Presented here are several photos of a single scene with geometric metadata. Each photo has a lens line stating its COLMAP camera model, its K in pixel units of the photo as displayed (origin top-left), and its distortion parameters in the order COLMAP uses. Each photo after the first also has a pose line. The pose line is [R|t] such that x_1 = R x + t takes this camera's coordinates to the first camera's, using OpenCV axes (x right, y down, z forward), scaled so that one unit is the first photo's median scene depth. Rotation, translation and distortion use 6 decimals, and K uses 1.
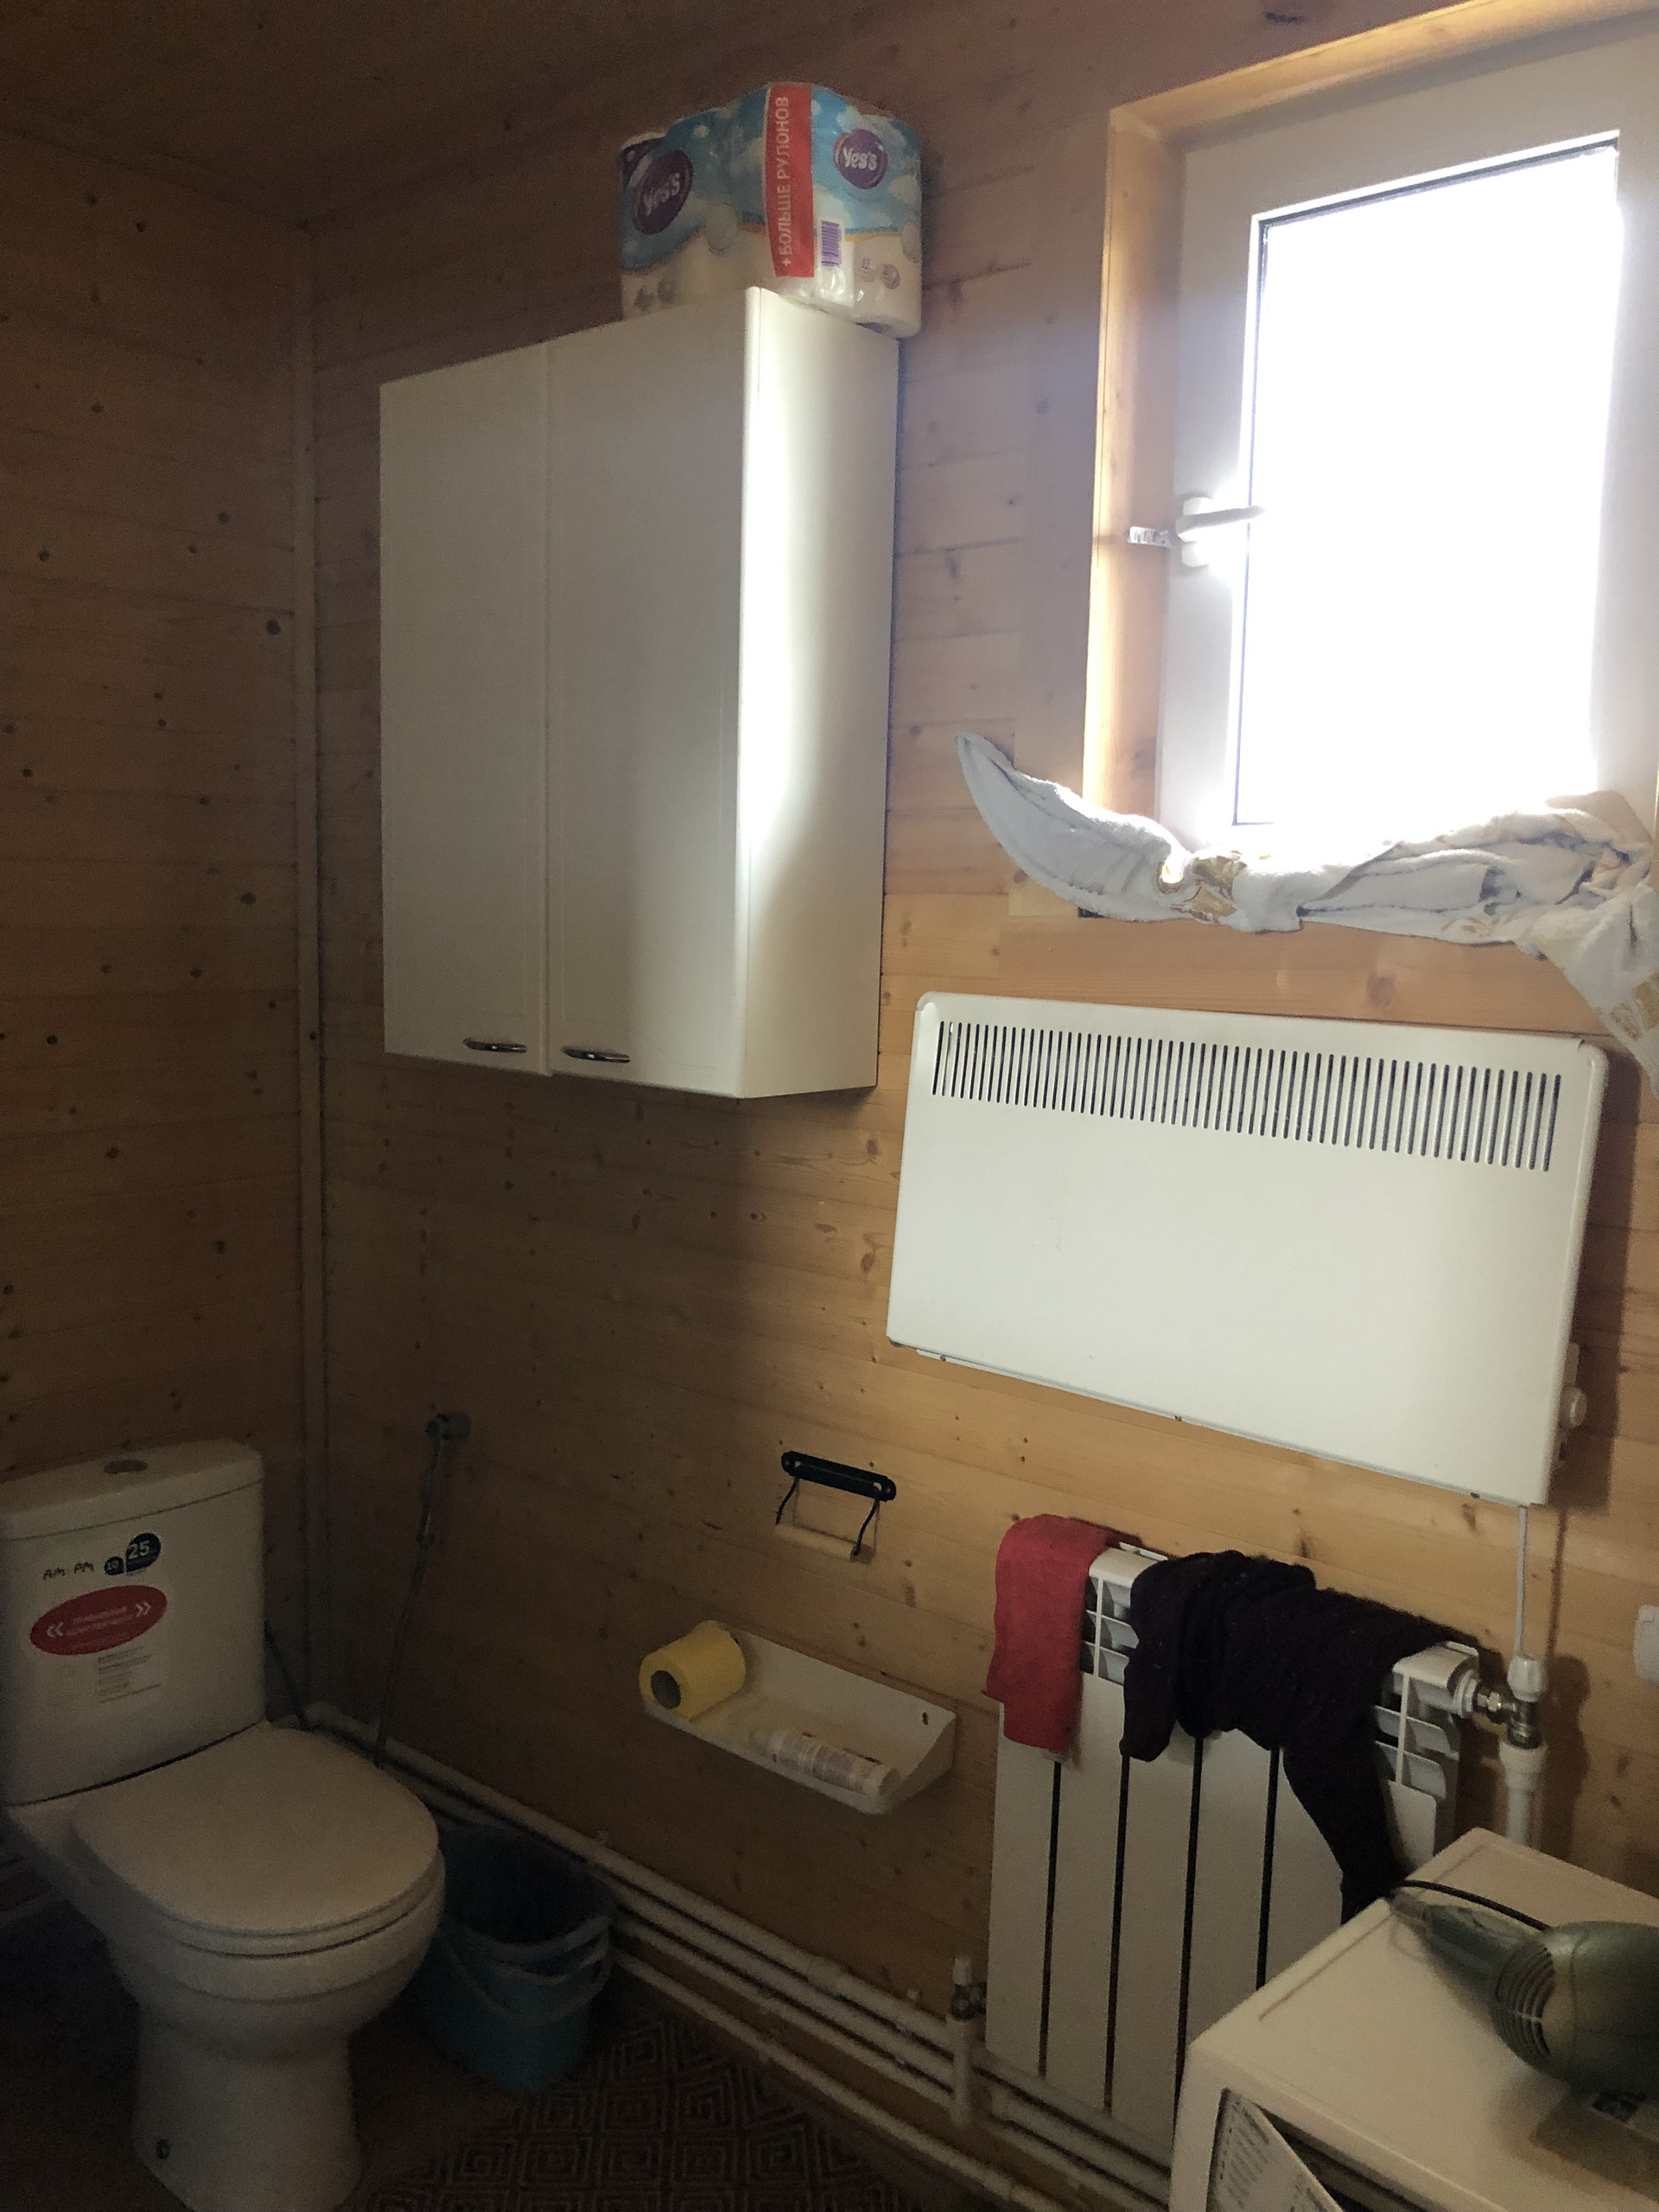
lens RADIAL K [[1817.5, 0, 824.1], [0, 1817.5, 1135.6], [0, 0, 1]] dist [0.023495, -0.012744]
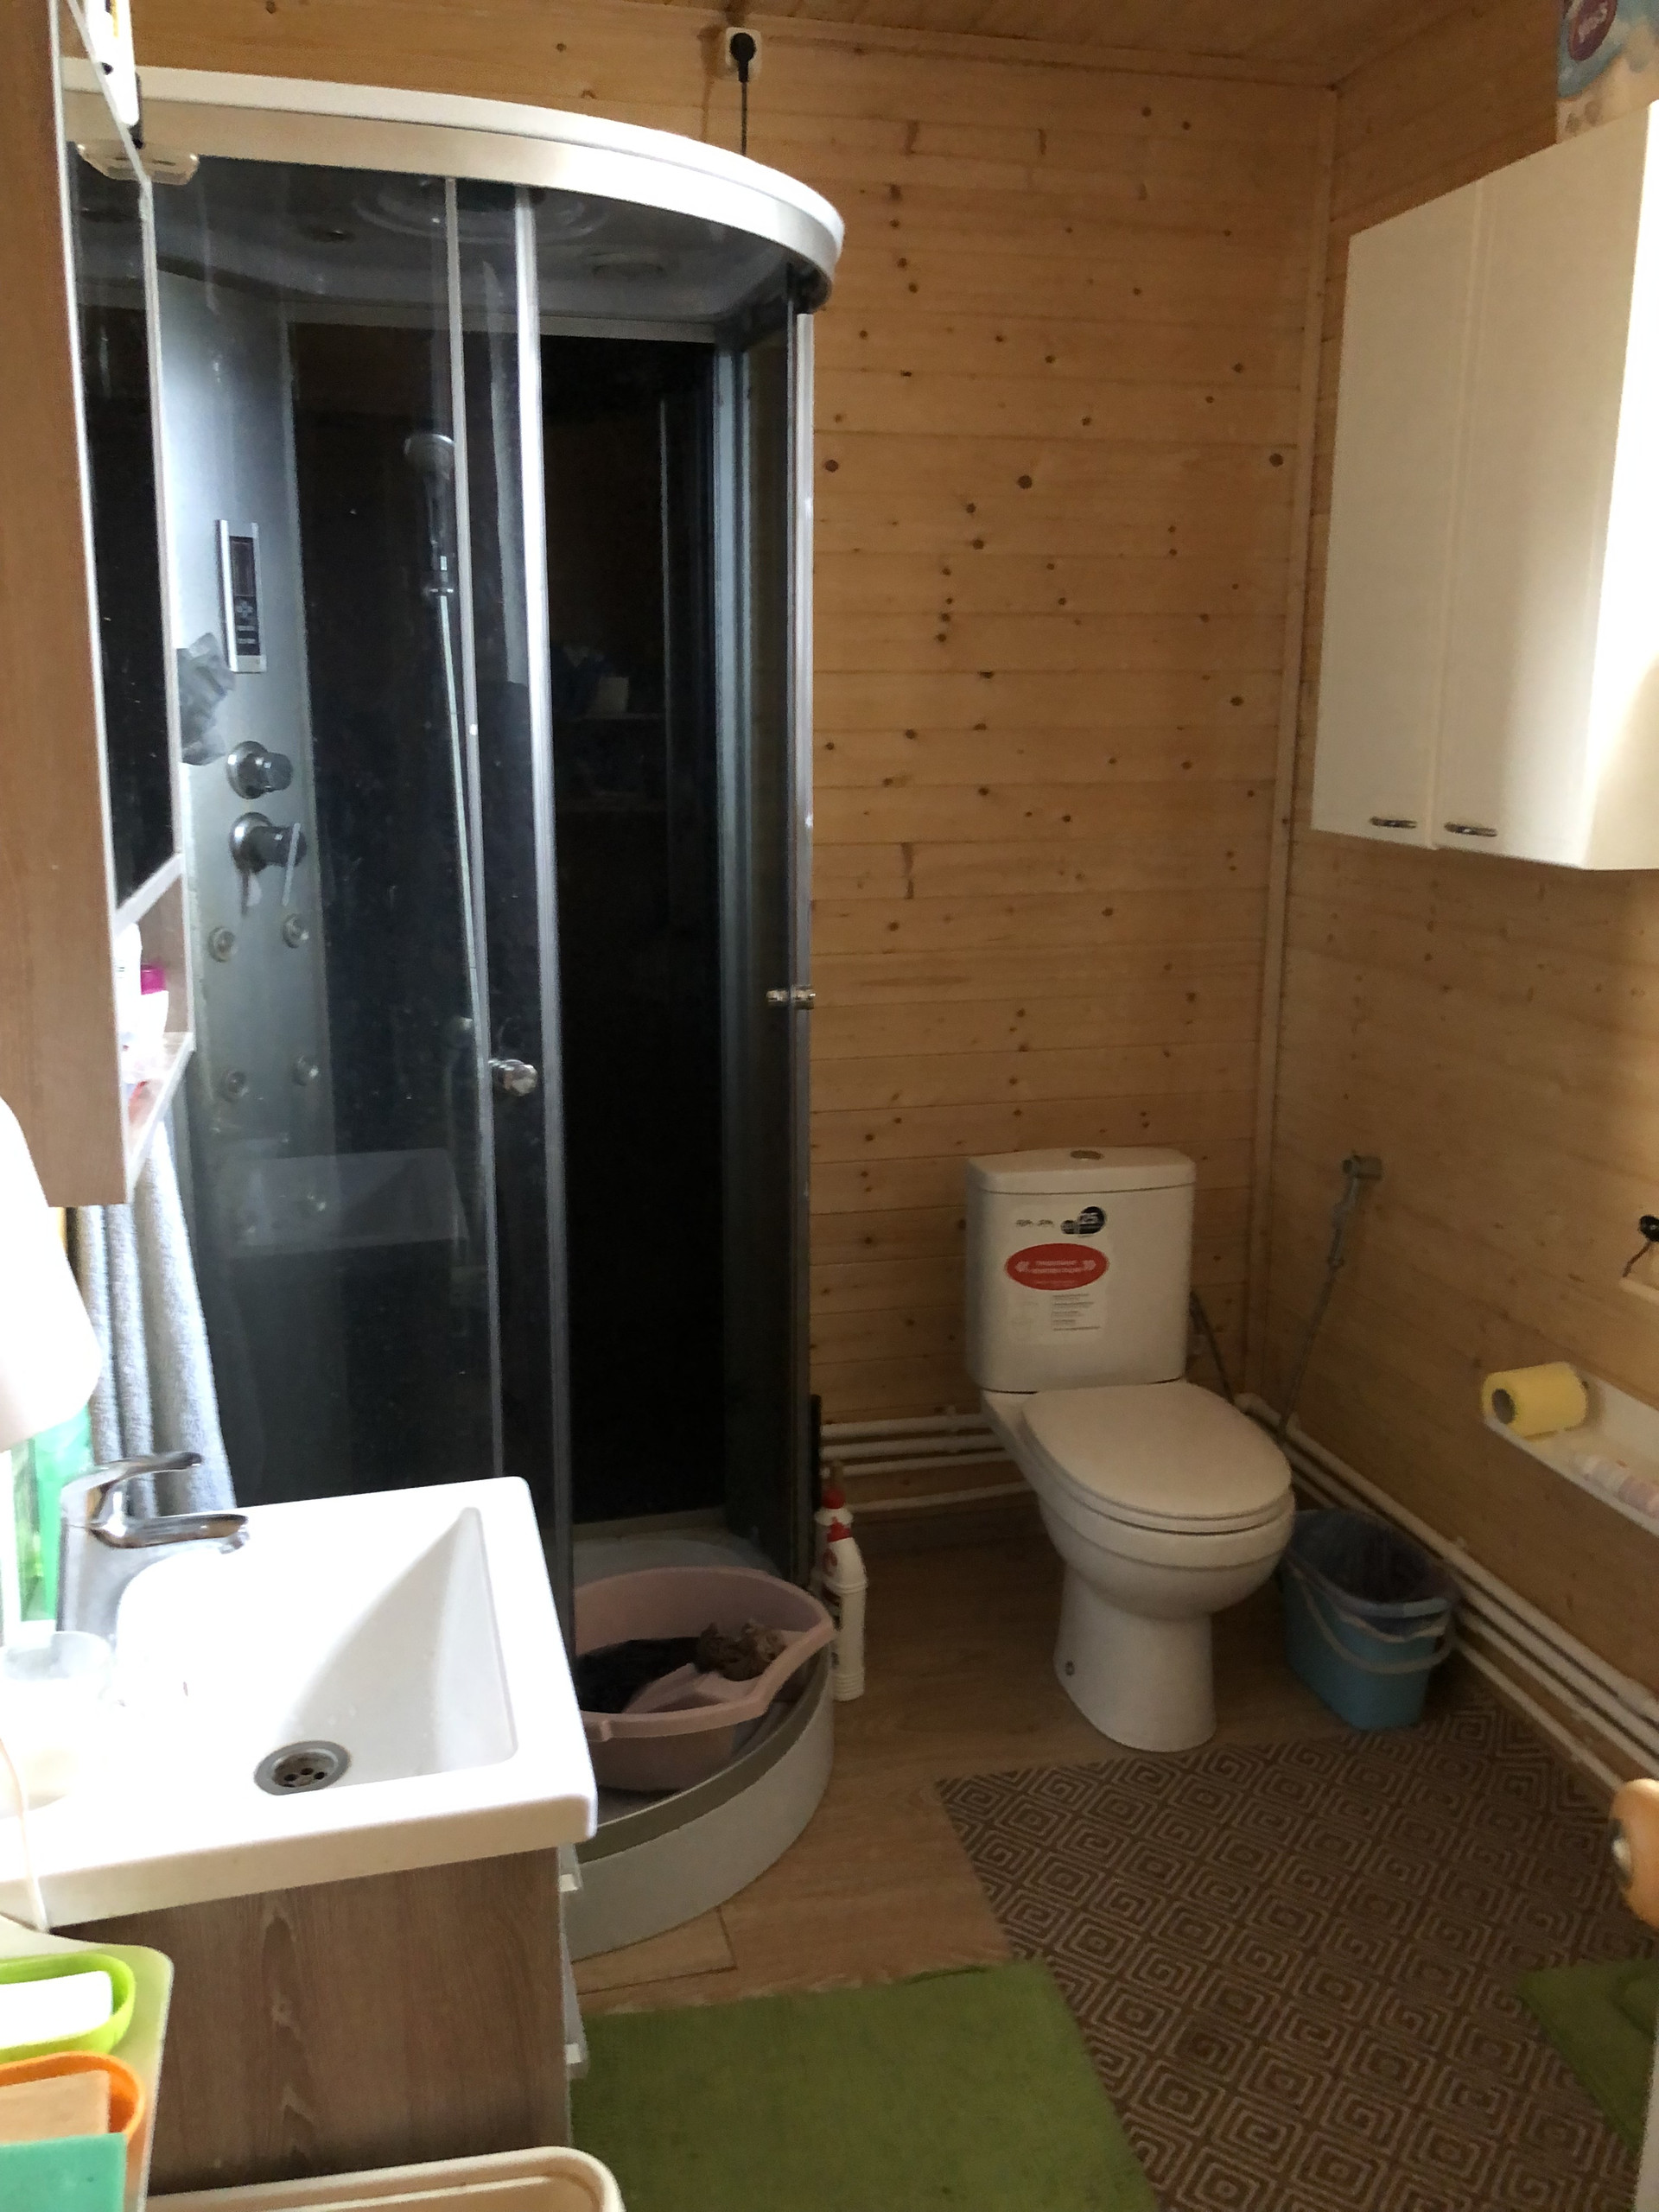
lens RADIAL K [[1801.6, 0, 829.4], [0, 1801.6, 1104.6], [0, 0, 1]] dist [0.050785, -0.066702]
pose [[0.823505, 0.104335, -0.557633, 0.169032], [-0.059067, 0.993369, 0.098634, 0.033232], [0.564226, -0.048287, 0.824207, -0.138729]]
